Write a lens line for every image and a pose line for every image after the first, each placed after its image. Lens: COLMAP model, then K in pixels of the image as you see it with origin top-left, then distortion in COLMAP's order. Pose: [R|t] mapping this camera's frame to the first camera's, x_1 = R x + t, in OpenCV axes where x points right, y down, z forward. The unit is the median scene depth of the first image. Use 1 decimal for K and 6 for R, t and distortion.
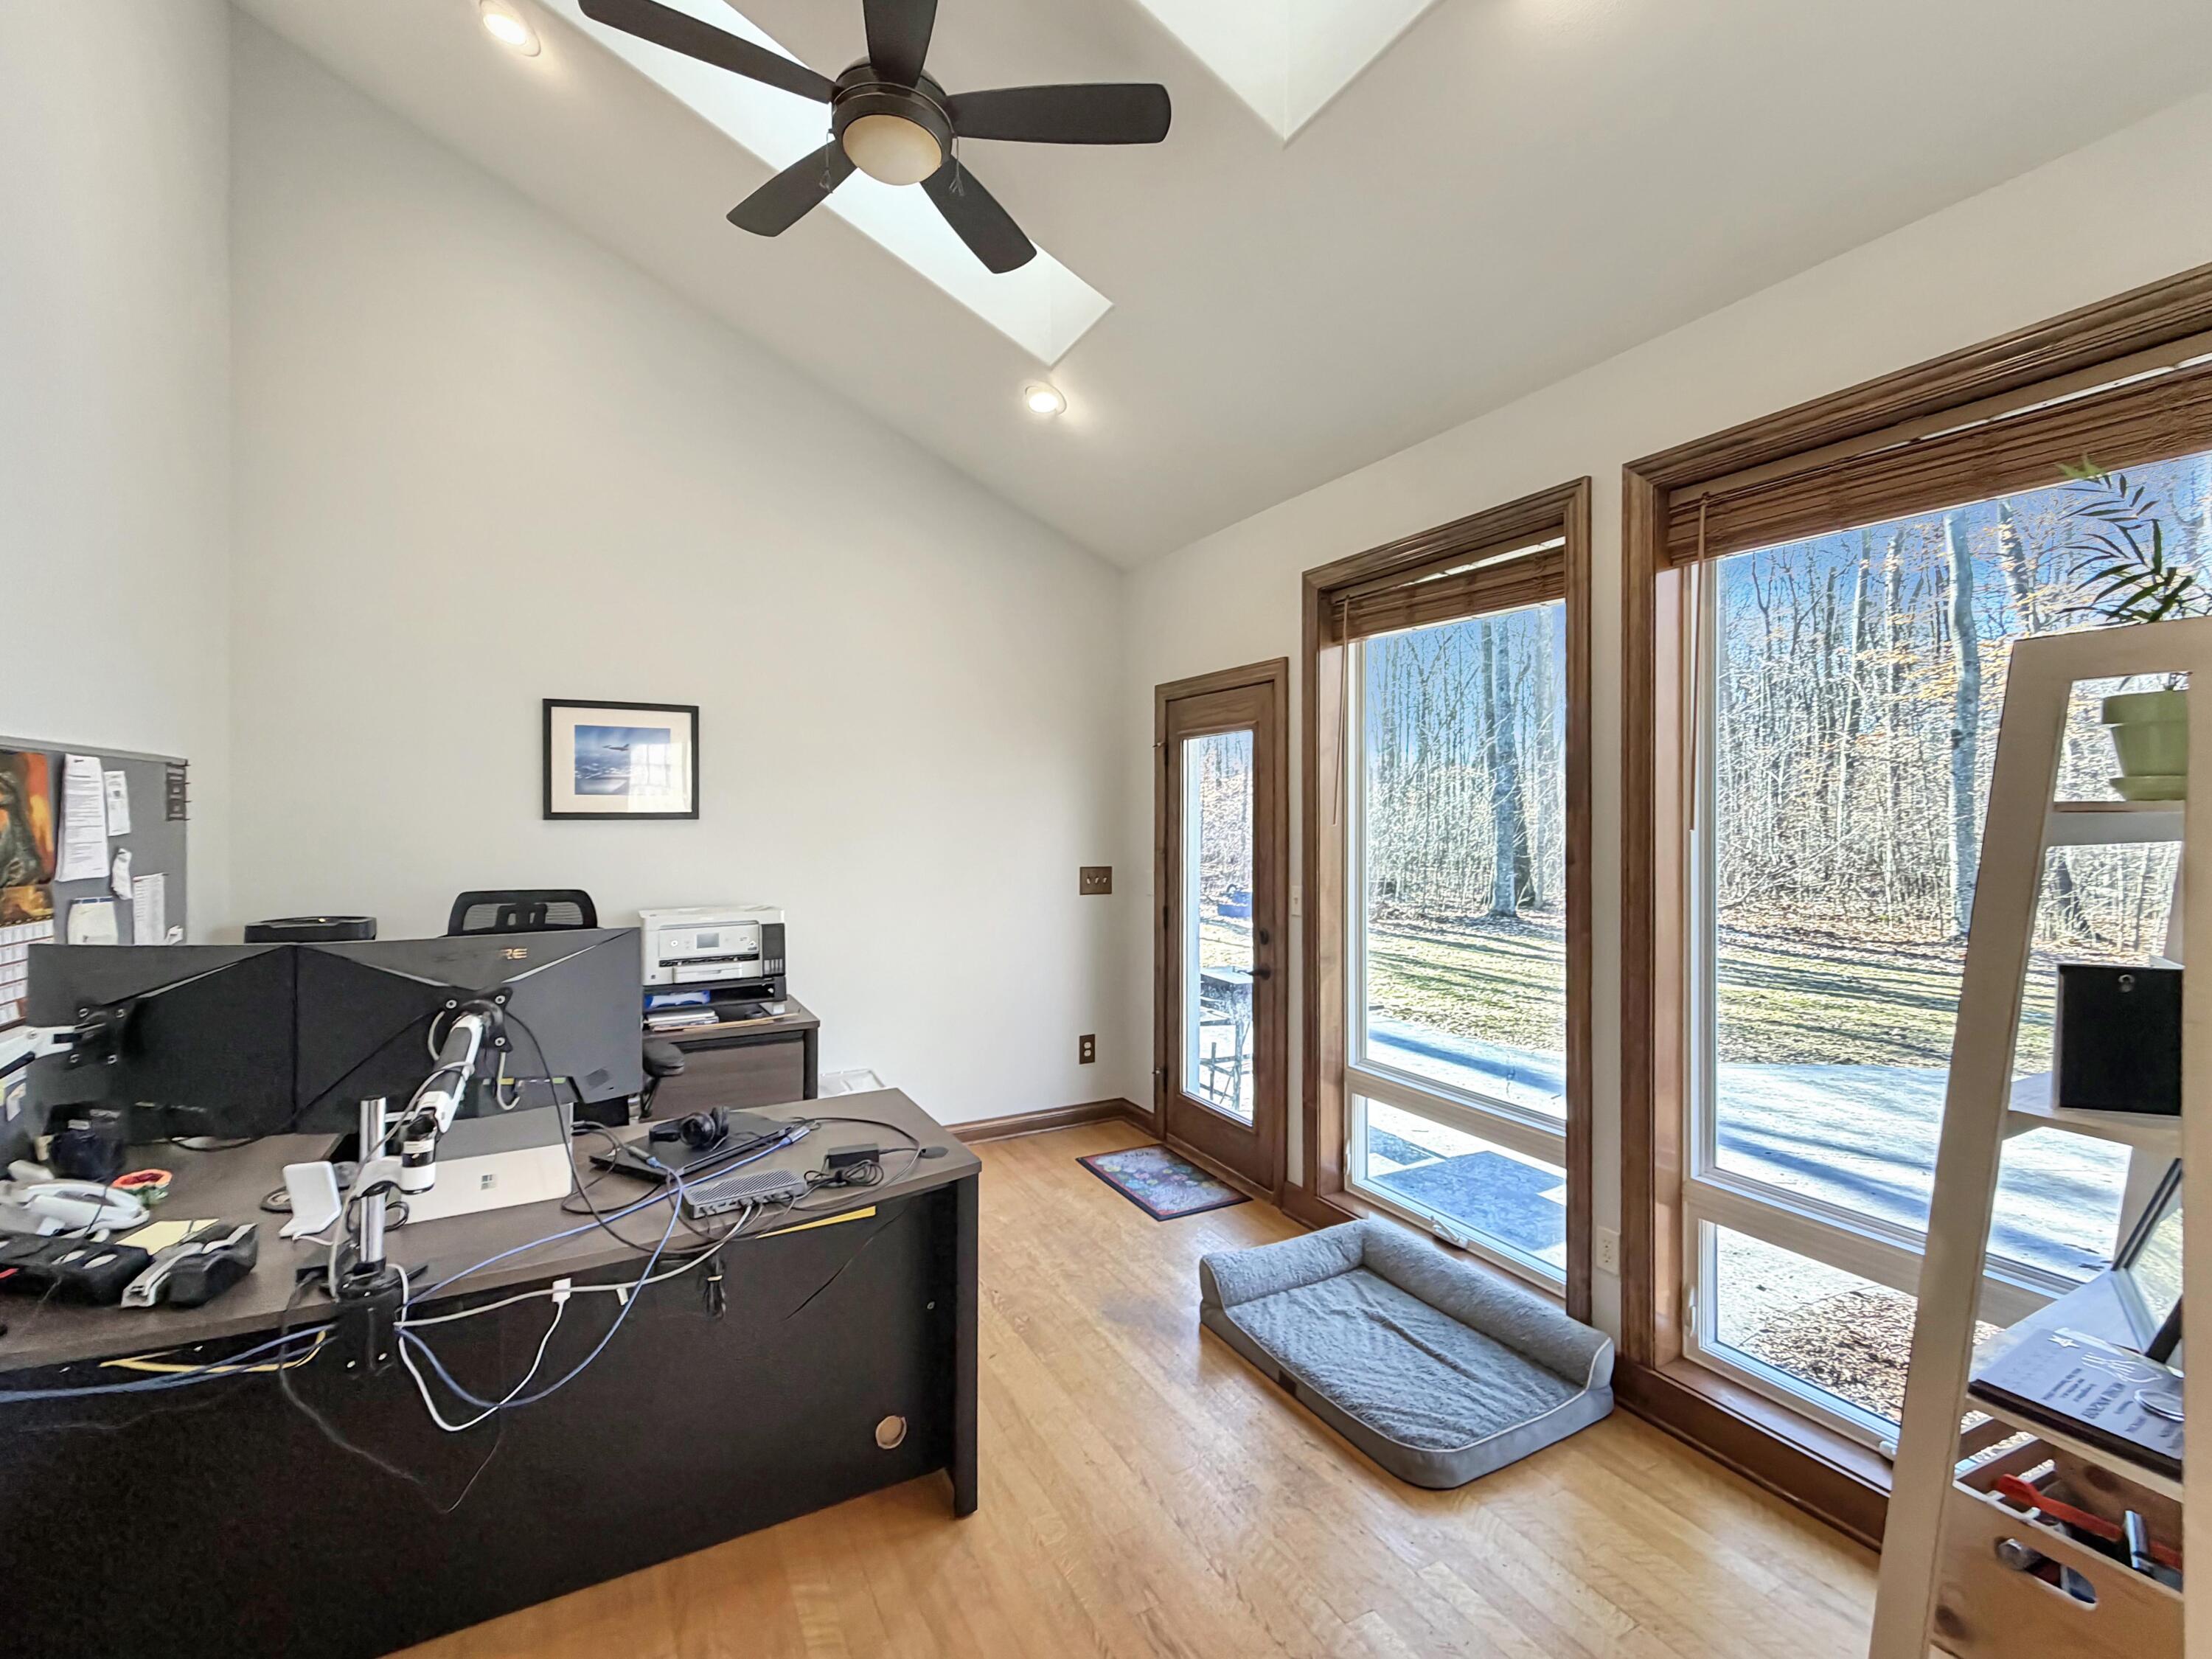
lens RADIAL K [[881.8, 0, 1102.3], [0, 881.8, 829.5], [0, 0, 1]] dist [-0.000522, -0.000004]
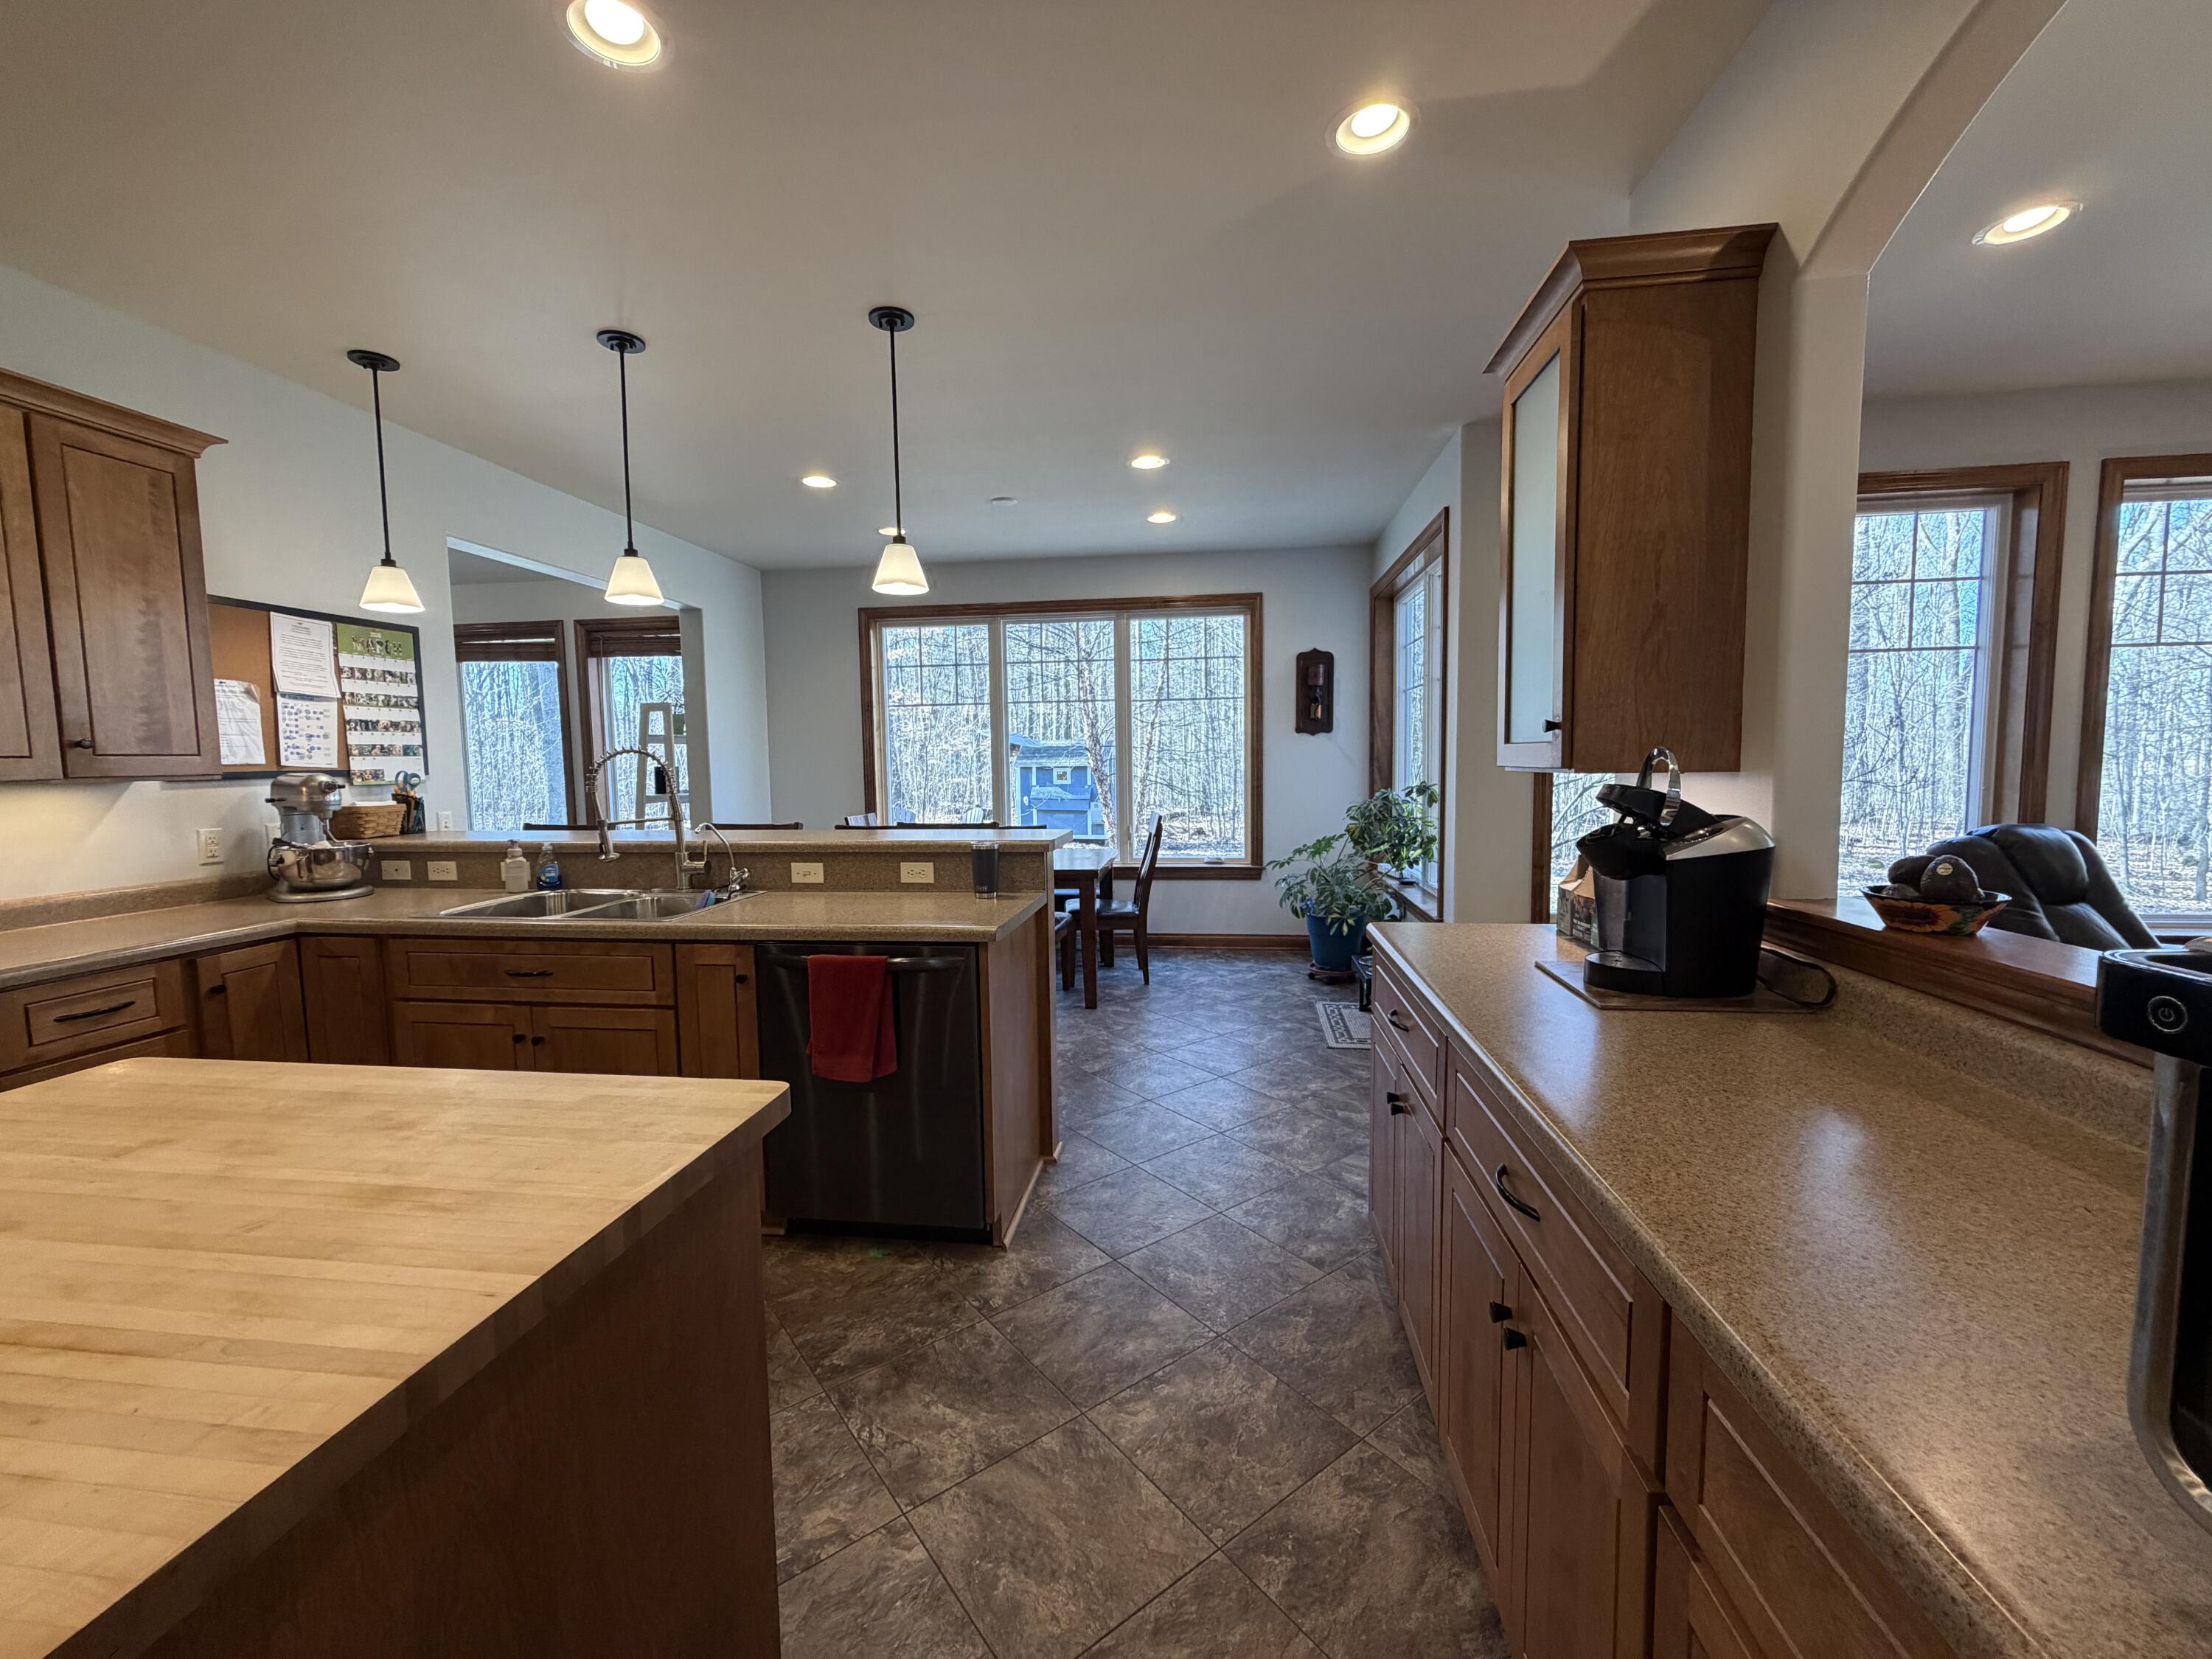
lens RADIAL K [[881.8, 0, 1102.3], [0, 881.8, 829.5], [0, 0, 1]] dist [-0.000522, -0.000004]
pose [[0.559189, -0.068472, 0.826208, -0.824096], [0.026675, 0.997554, 0.064618, 0.120651], [-0.828611, -0.014094, 0.559648, -1.946140]]
